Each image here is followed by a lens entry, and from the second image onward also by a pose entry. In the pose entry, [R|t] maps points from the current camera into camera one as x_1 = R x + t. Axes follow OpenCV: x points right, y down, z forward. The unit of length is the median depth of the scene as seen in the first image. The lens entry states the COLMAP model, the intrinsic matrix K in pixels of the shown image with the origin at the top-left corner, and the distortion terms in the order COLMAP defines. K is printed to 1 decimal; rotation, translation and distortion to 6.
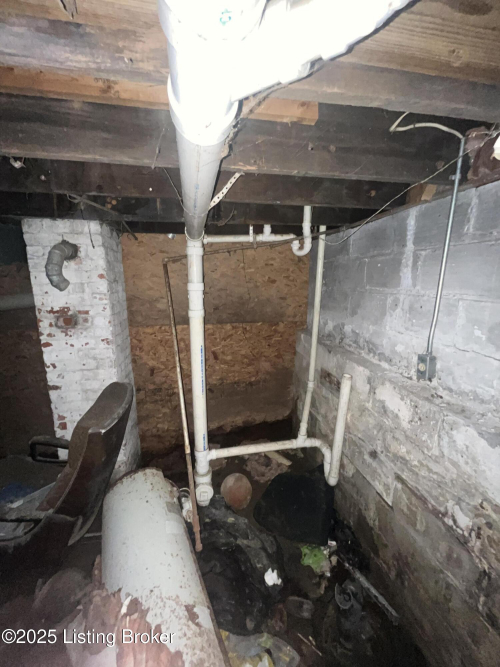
lens RADIAL K [[269.6, 0, 246.5], [0, 269.6, 334.8], [0, 0, 1]] dist [-0.002947, -0.000164]
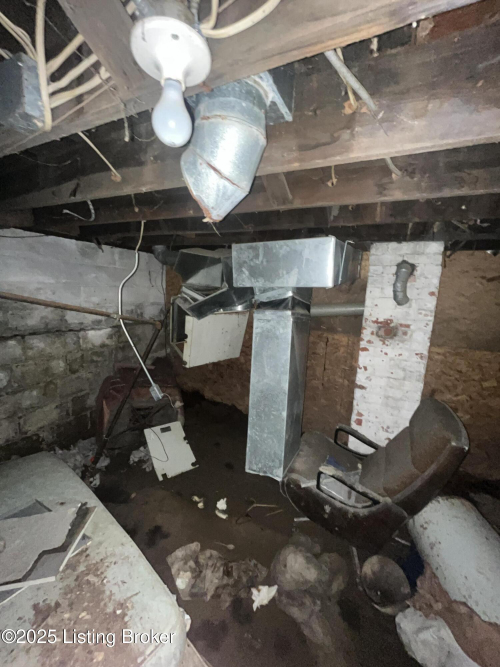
lens RADIAL K [[269.6, 0, 249.2], [0, 269.6, 333.2], [0, 0, 1]] dist [-0.002947, -0.000164]
pose [[0.782099, 0.141528, -0.606869, -0.437389], [-0.174260, 0.984687, 0.005063, 0.049328], [0.598293, 0.101793, 0.794786, -0.228754]]
